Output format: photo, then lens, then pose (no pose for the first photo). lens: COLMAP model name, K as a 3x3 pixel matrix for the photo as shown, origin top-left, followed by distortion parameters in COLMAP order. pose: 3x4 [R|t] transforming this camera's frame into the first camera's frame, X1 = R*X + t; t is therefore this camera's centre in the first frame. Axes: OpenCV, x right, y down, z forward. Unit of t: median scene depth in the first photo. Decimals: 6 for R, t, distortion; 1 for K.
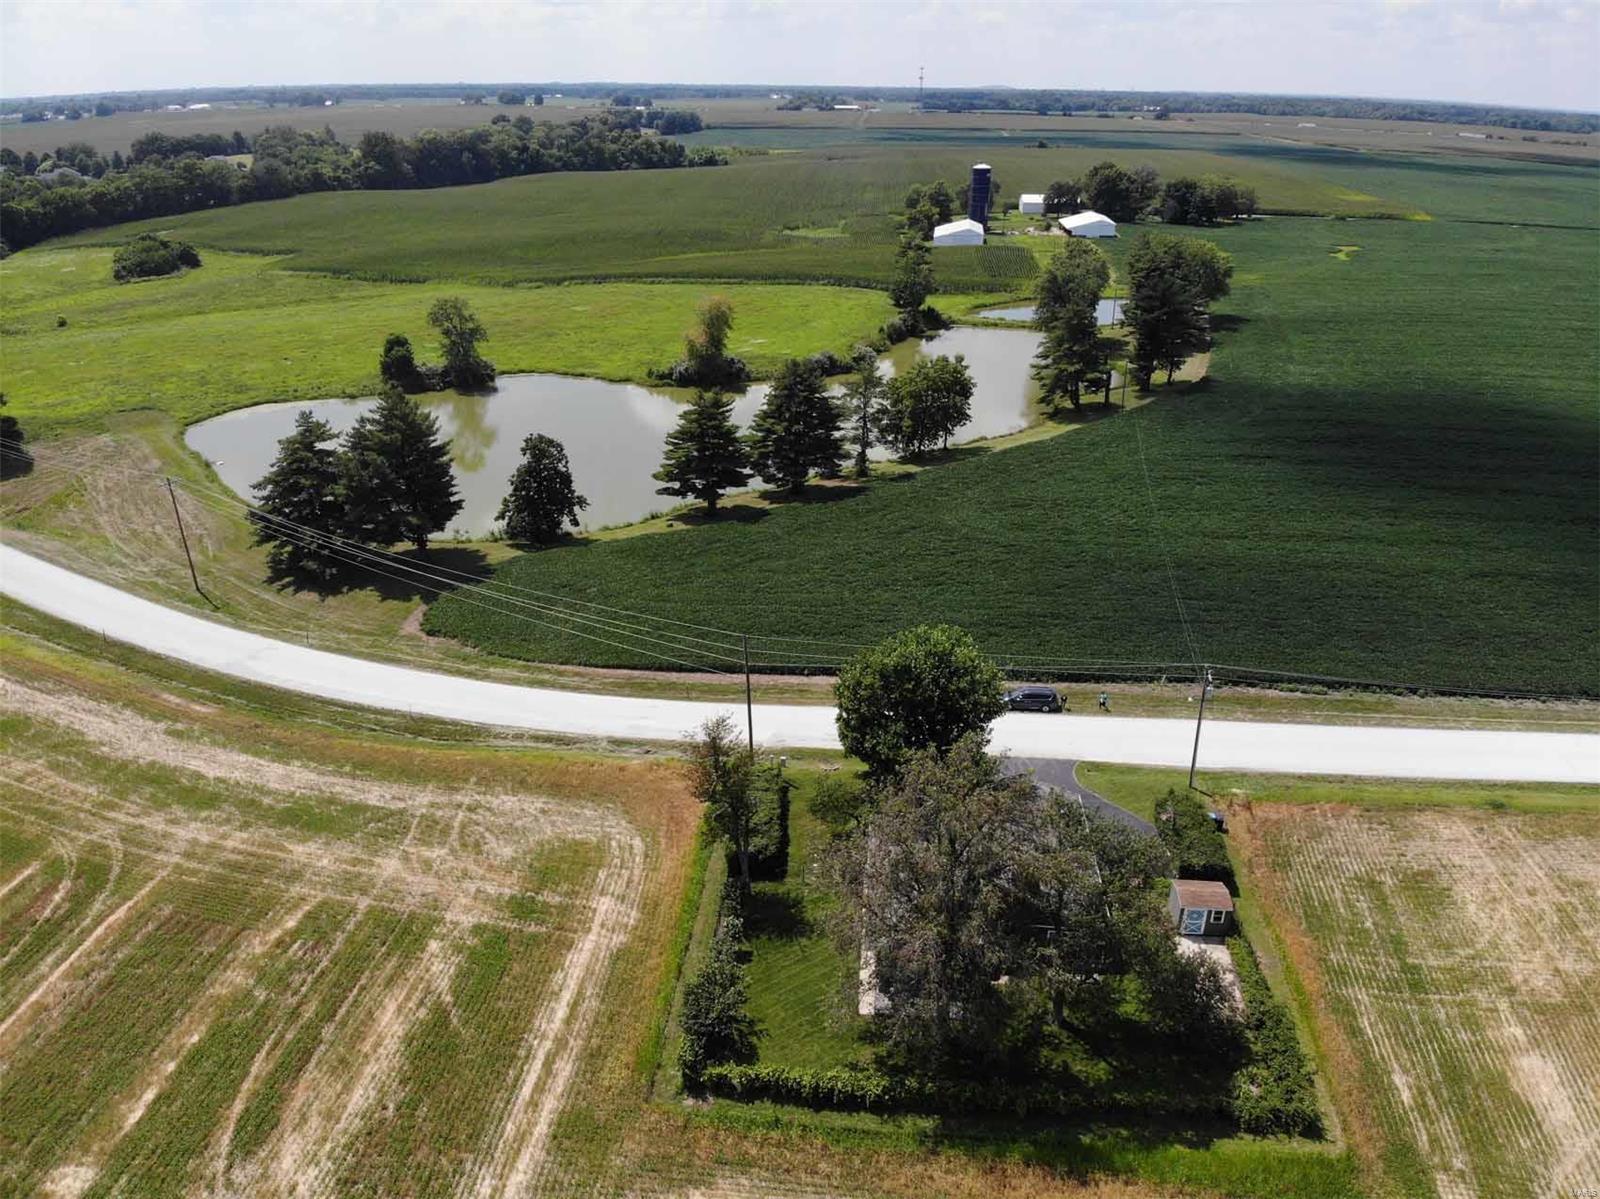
lens RADIAL K [[1133.9, 0, 804.6], [0, 1133.9, 645.2], [0, 0, 1]] dist [0.067980, -0.167424]
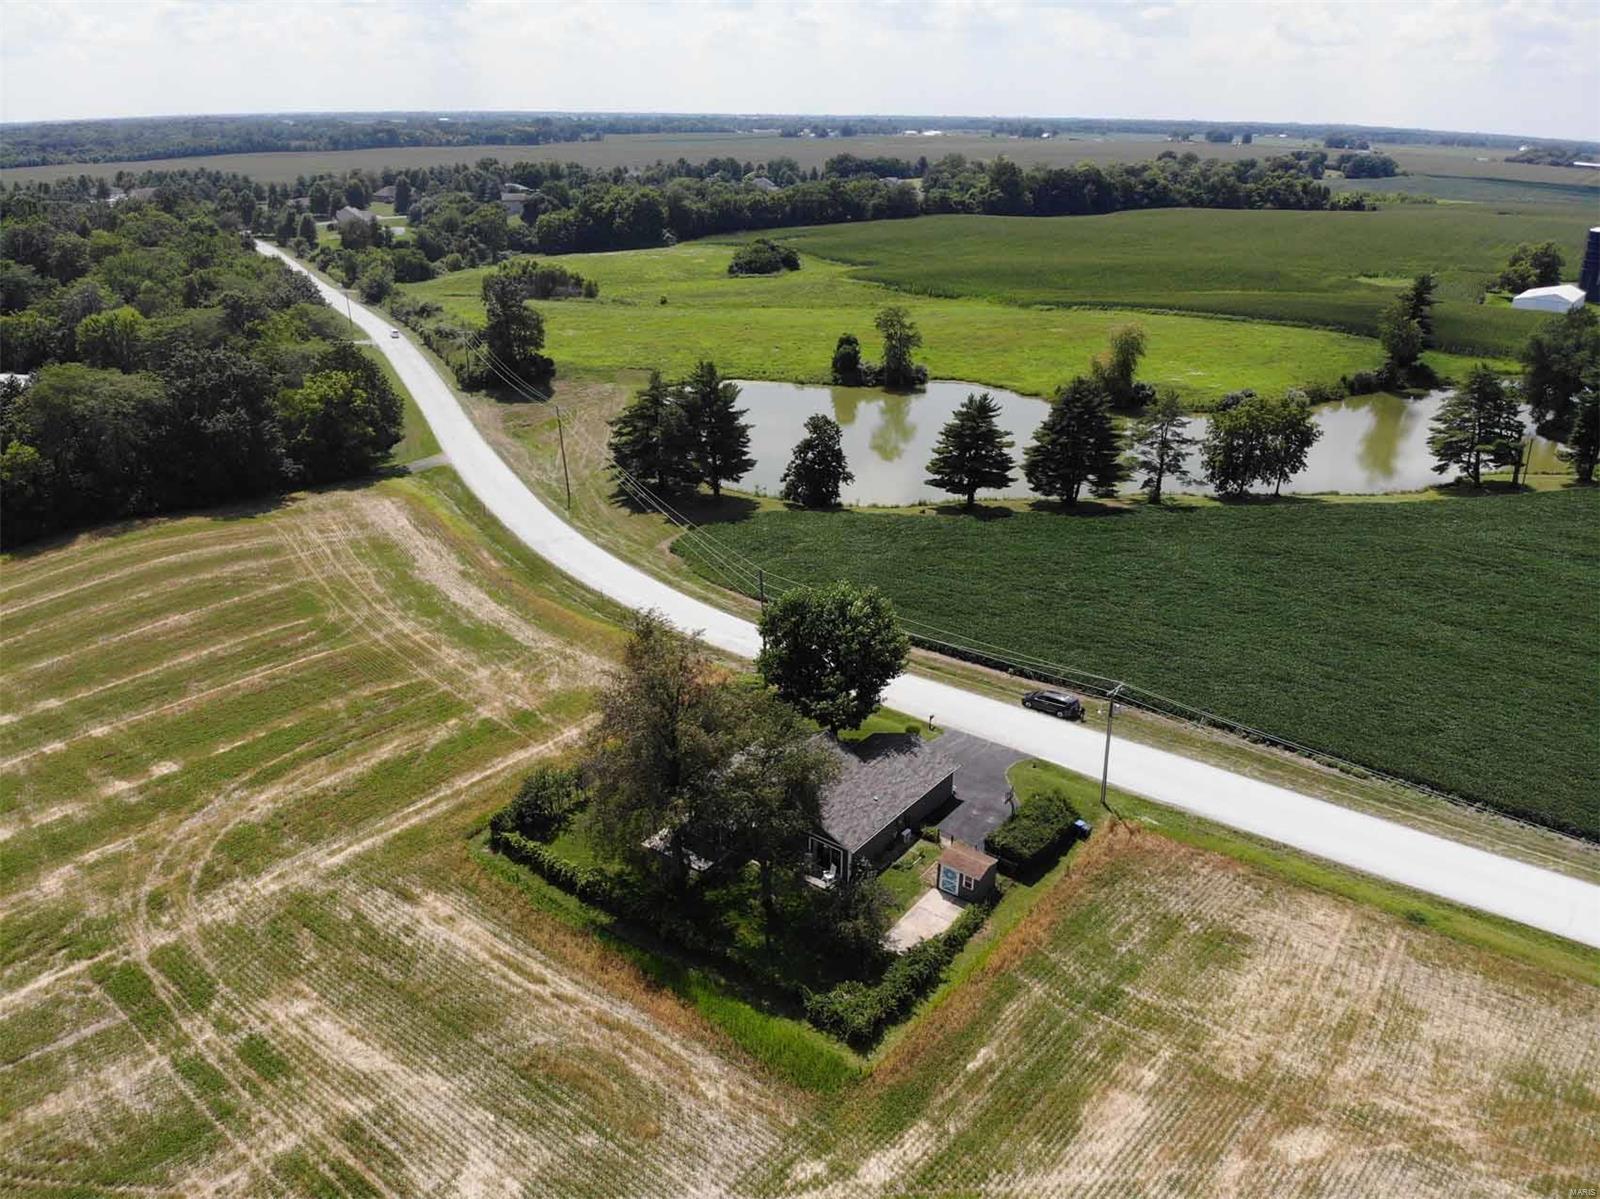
lens RADIAL K [[1133.9, 0, 804.6], [0, 1133.9, 645.2], [0, 0, 1]] dist [0.067980, -0.167424]
pose [[0.845232, 0.223767, -0.485296, 0.380711], [-0.236751, 0.970927, 0.035343, 0.010429], [0.479095, 0.085021, 0.873636, -0.013997]]
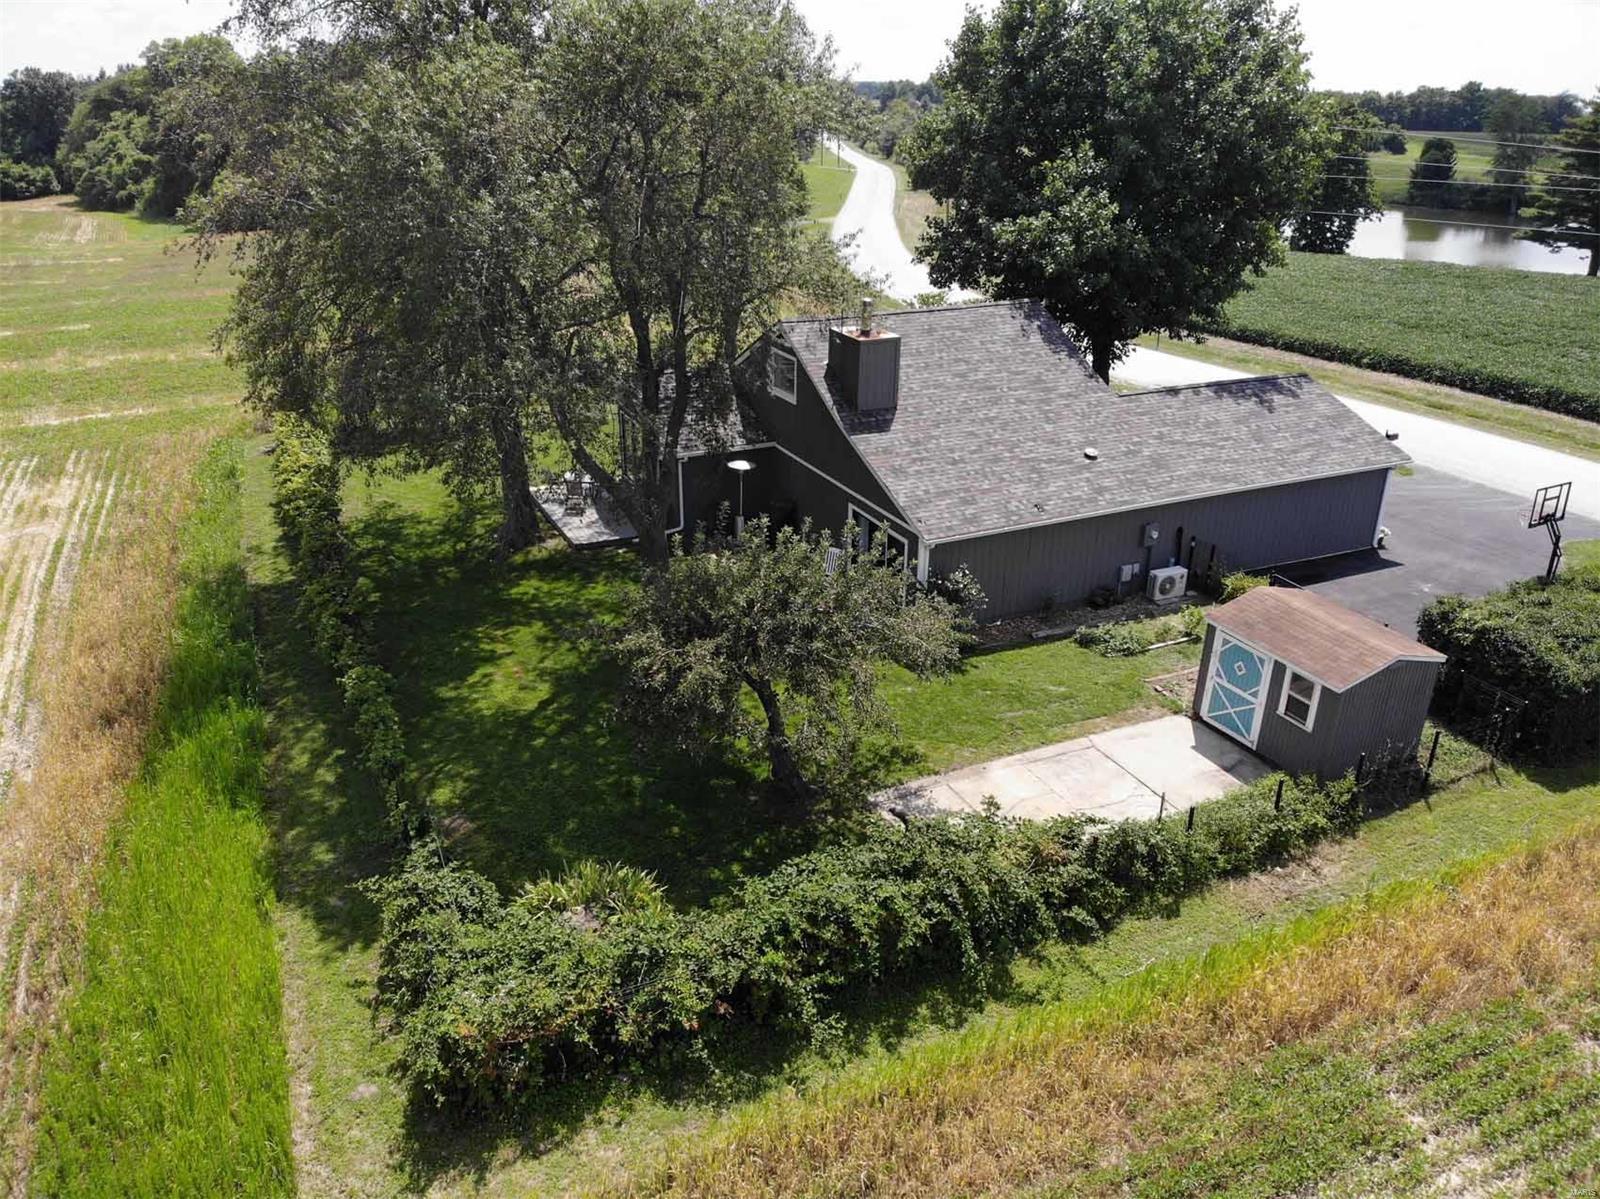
lens RADIAL K [[1174.3, 0, 800.0], [0, 1174.3, 599.5], [0, 0, 1]] dist [0.053465, -0.162120]
pose [[0.501293, 0.335684, -0.797510, 0.284877], [-0.387479, 0.911190, 0.139975, 0.120354], [0.773670, 0.238849, 0.586843, 0.396694]]
